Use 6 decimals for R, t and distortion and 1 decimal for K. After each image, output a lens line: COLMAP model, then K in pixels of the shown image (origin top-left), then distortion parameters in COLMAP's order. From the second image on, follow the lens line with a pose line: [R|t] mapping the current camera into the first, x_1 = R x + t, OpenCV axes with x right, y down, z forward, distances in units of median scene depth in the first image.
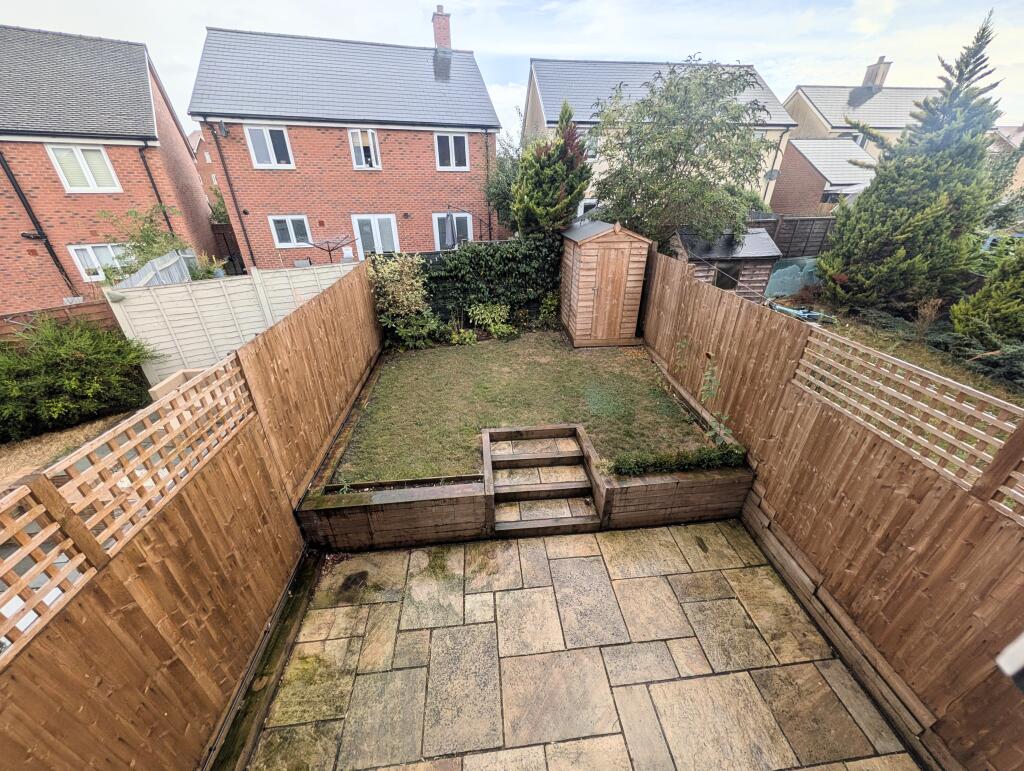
lens RADIAL K [[377.3, 0, 514.2], [0, 377.3, 383.2], [0, 0, 1]] dist [0.000032, 0.000069]
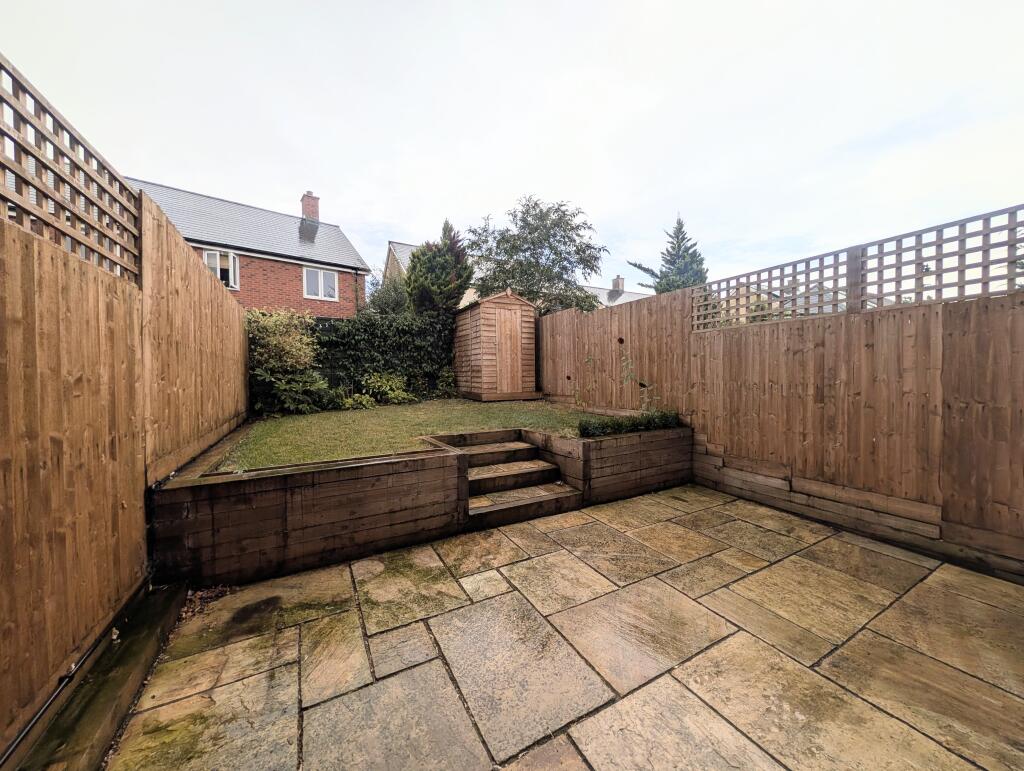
lens RADIAL K [[377.3, 0, 514.2], [0, 377.3, 383.2], [0, 0, 1]] dist [0.000032, 0.000069]
pose [[0.918341, -0.012081, 0.395605, -0.267650], [0.189193, 0.891341, -0.411966, 0.490127], [-0.347642, 0.453172, 0.820841, 0.232524]]
